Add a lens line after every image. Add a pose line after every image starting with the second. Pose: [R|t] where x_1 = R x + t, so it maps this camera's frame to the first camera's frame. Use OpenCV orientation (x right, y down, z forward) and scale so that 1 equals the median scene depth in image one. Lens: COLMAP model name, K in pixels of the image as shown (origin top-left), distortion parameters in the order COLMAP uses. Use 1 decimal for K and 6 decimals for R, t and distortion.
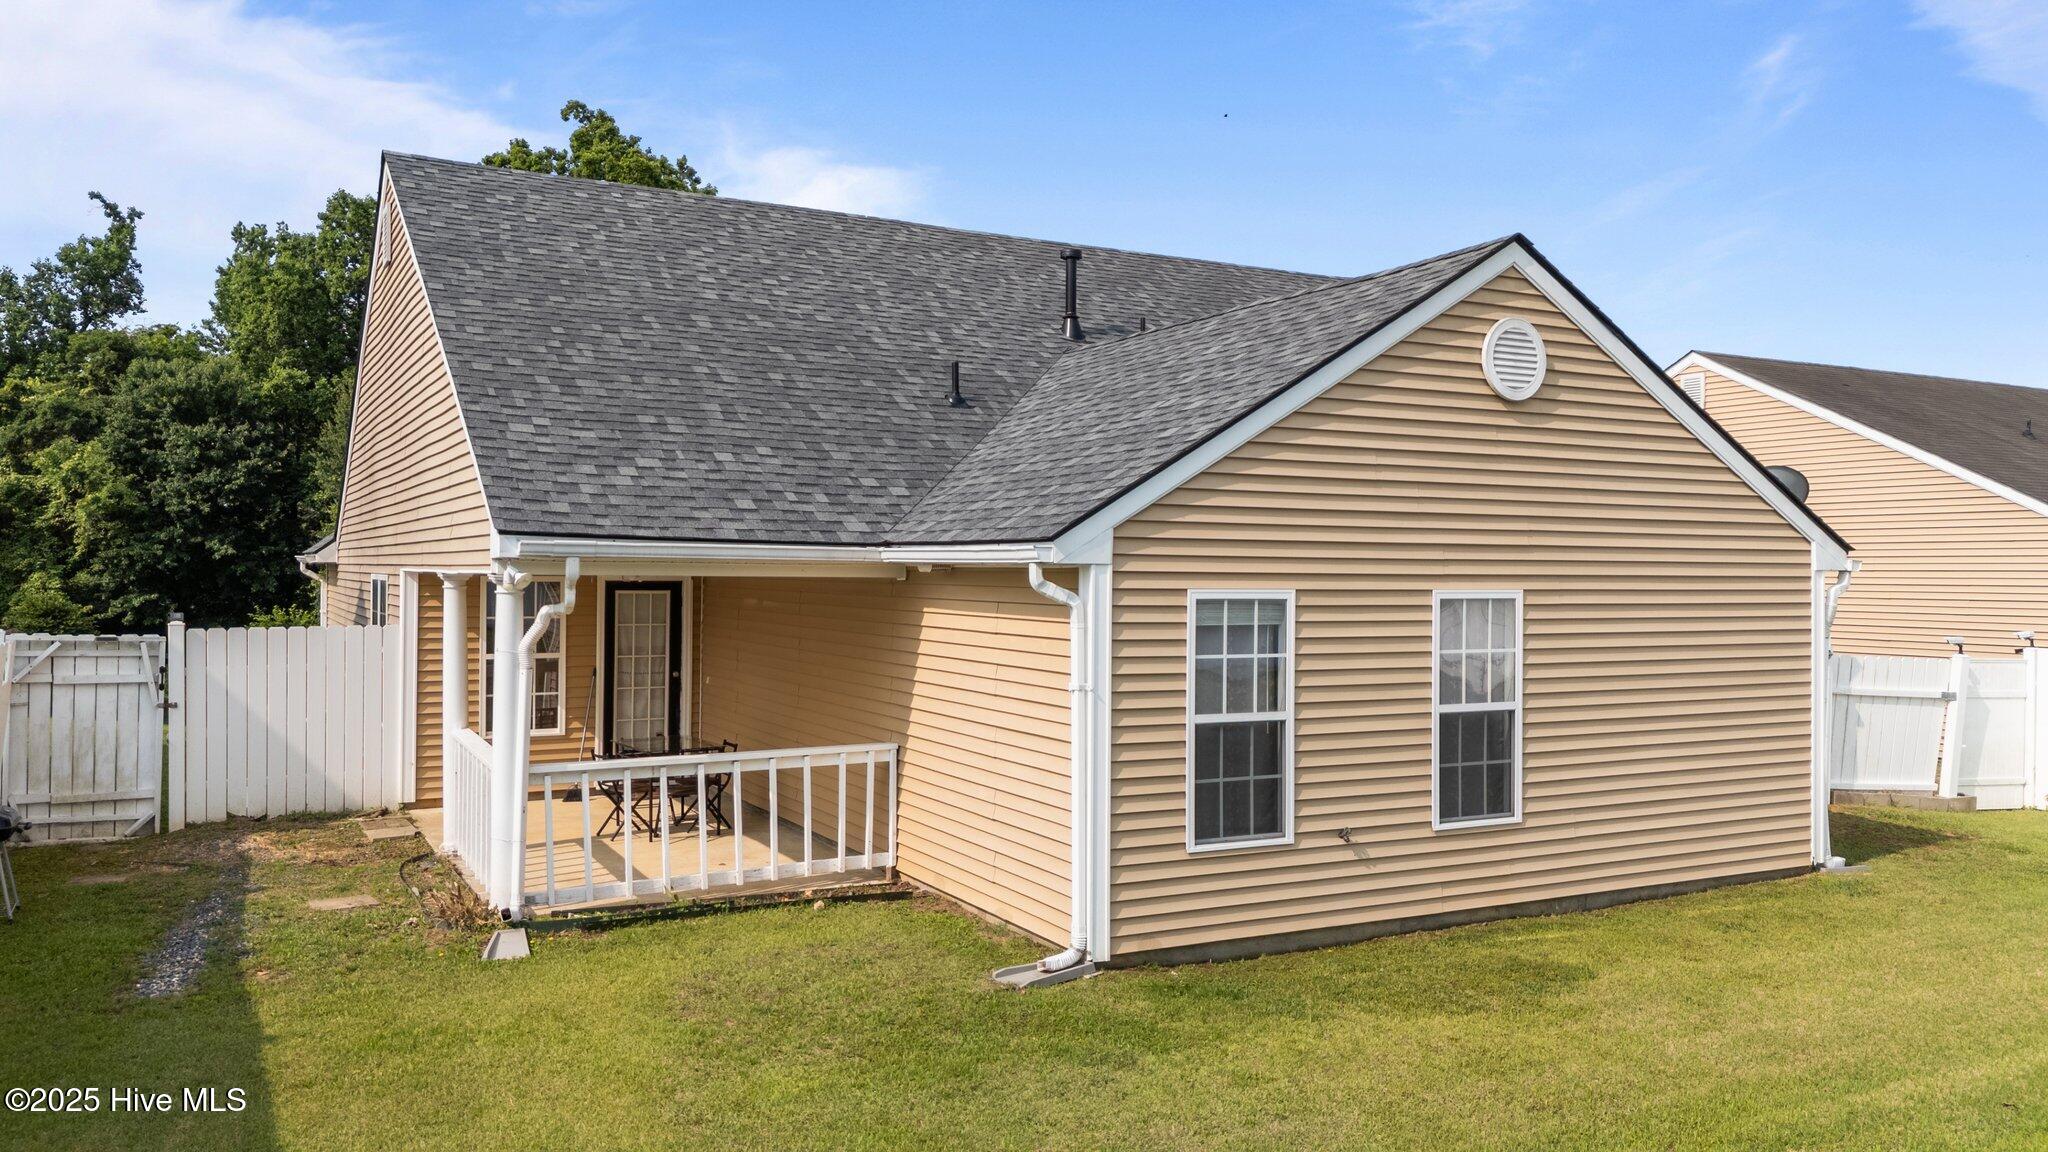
lens RADIAL K [[1505.4, 0, 1023.8], [0, 1505.4, 566.7], [0, 0, 1]] dist [0.071364, -0.059701]
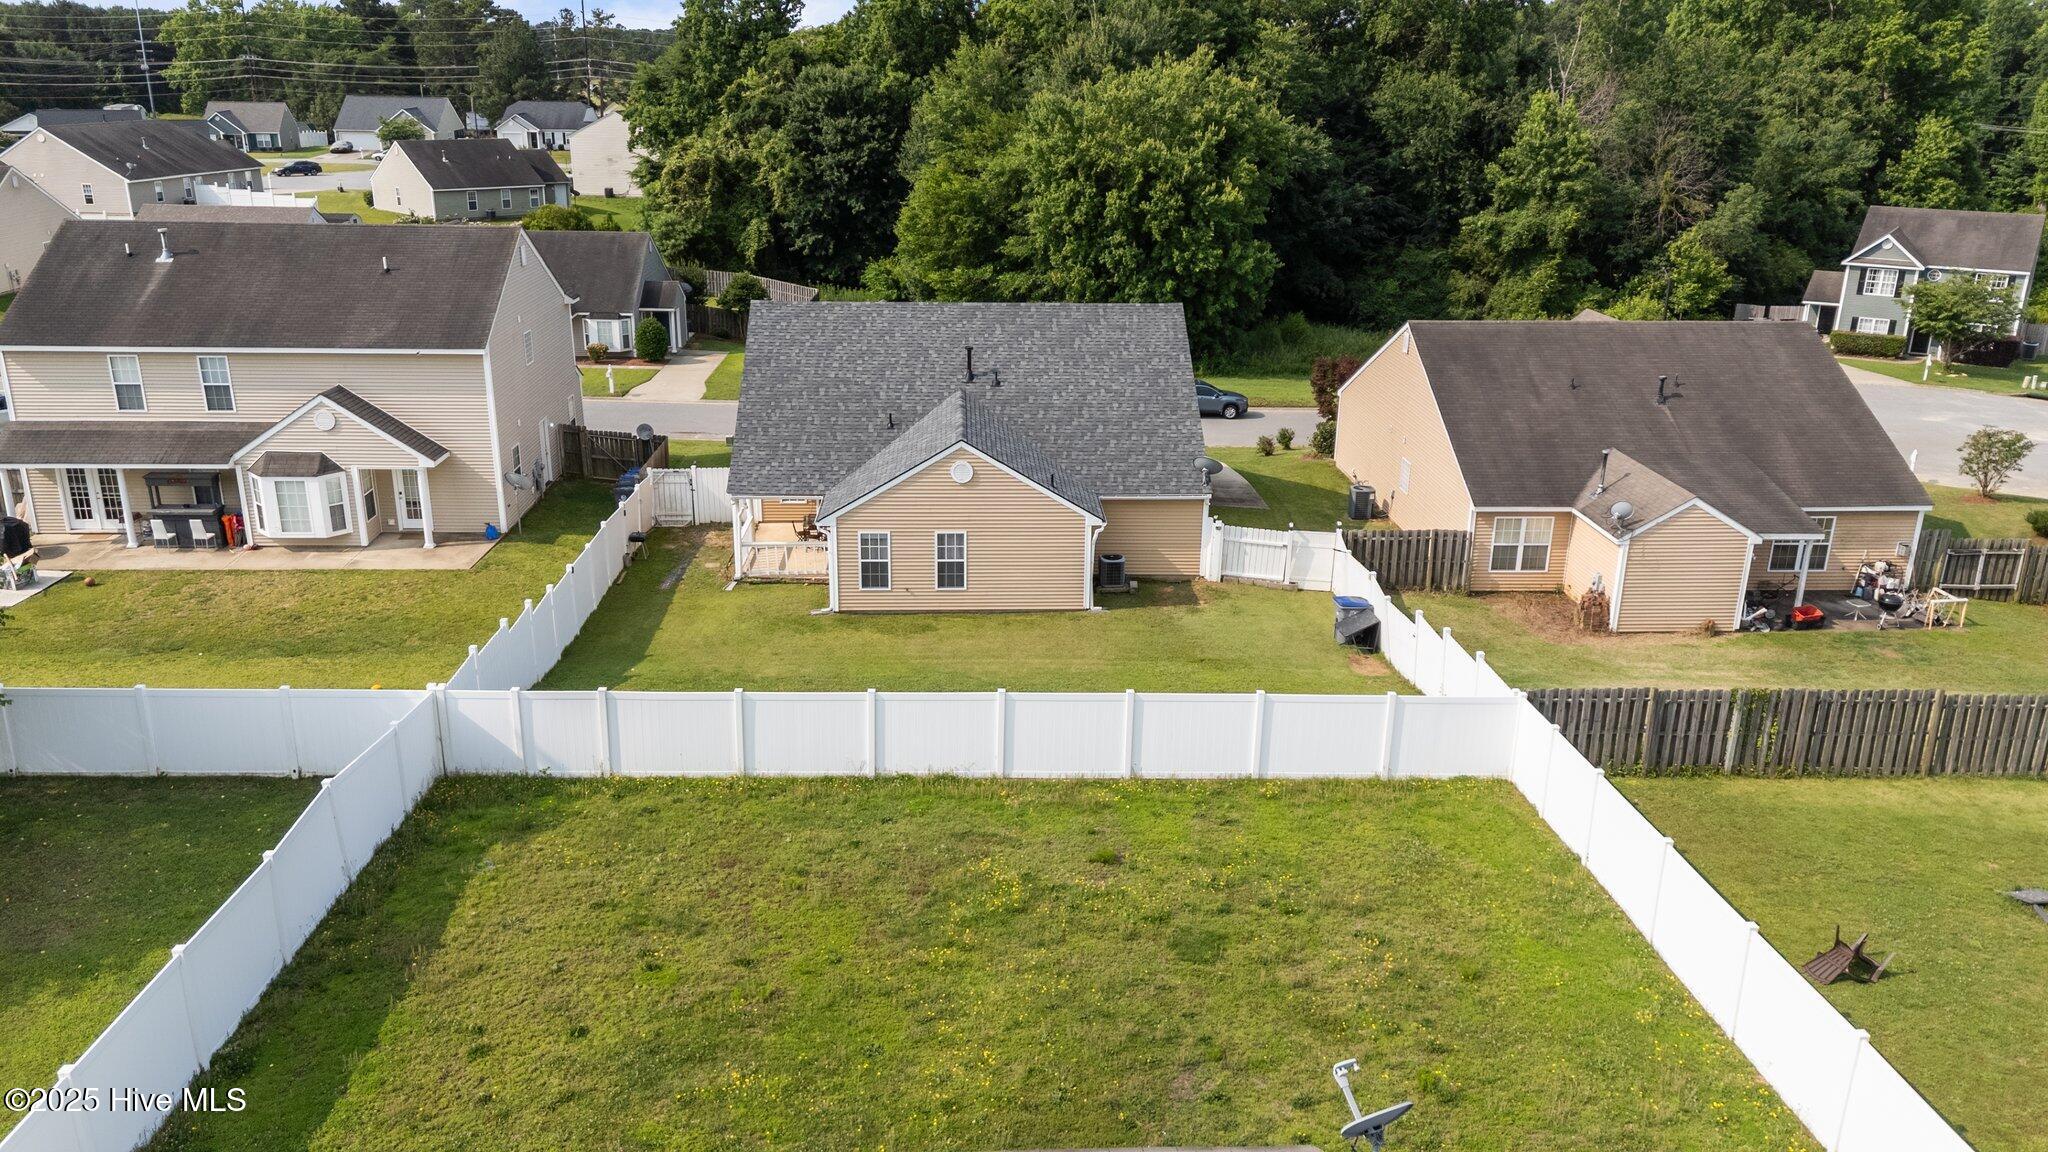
lens RADIAL K [[1505.4, 0, 1023.9], [0, 1505.4, 575.2], [0, 0, 1]] dist [0.071364, -0.059701]
pose [[0.902872, 0.144430, -0.404923, 0.271040], [-0.006872, 0.946606, 0.322318, -0.147919], [0.429855, -0.288229, 0.855657, -0.293474]]
